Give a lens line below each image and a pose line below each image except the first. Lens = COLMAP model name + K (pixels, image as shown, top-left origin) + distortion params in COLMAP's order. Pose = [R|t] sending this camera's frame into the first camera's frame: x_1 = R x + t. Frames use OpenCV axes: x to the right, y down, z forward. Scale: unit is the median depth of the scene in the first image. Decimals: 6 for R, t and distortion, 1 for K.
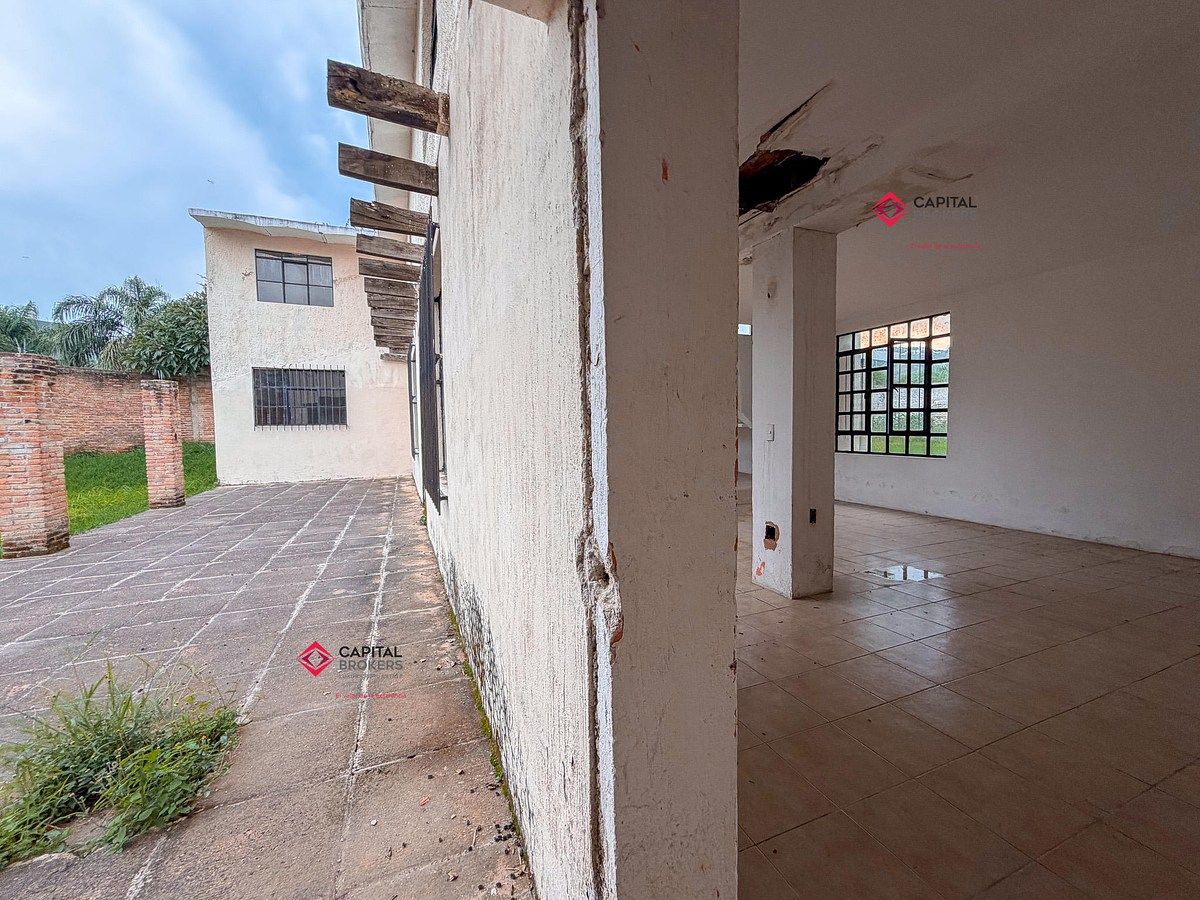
lens RADIAL K [[478.7, 0, 597.4], [0, 478.7, 448.8], [0, 0, 1]] dist [0.003746, -0.000730]
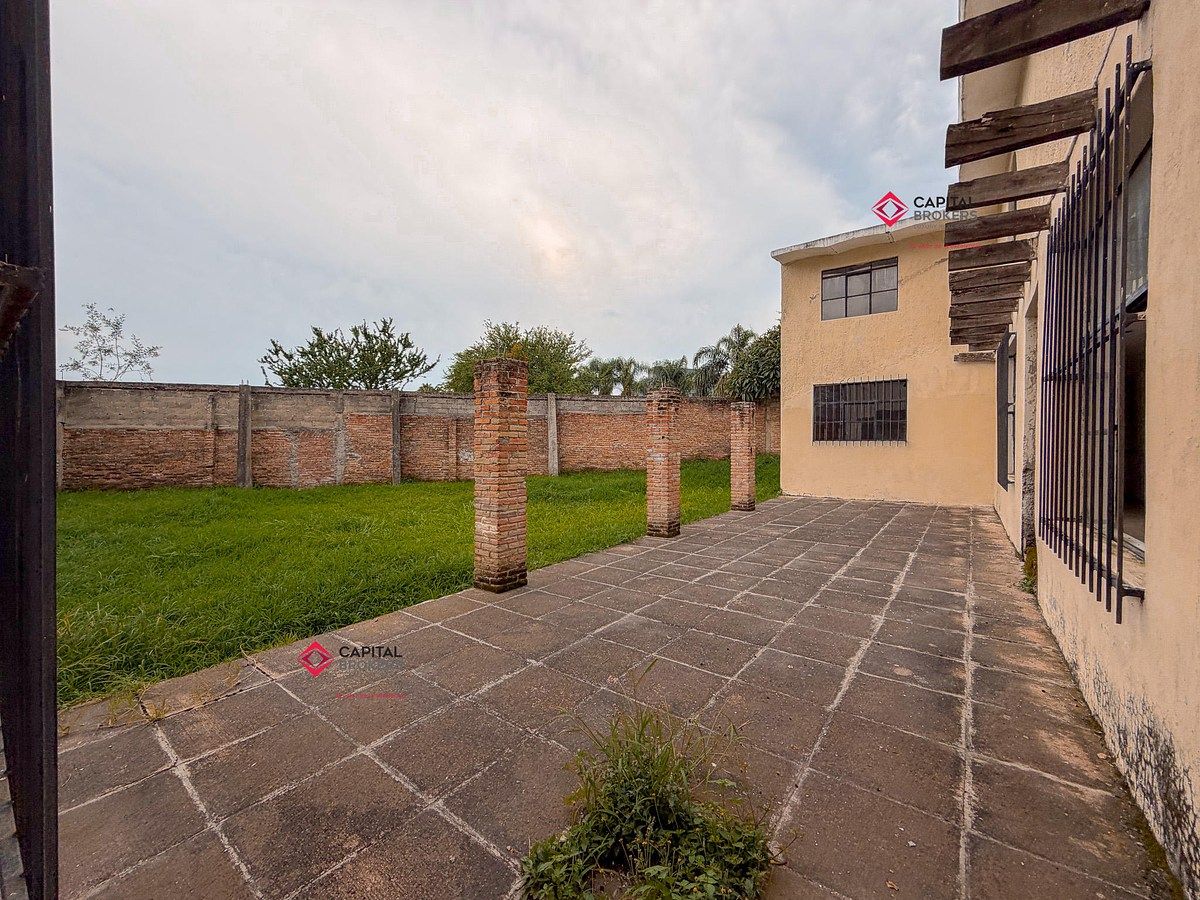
lens RADIAL K [[478.7, 0, 596.2], [0, 478.7, 447.2], [0, 0, 1]] dist [0.003746, -0.000730]
pose [[0.501417, 0.022583, -0.864911, -0.079216], [-0.051174, 0.998683, -0.003592, -0.010252], [0.863691, 0.046062, 0.501913, 0.113778]]
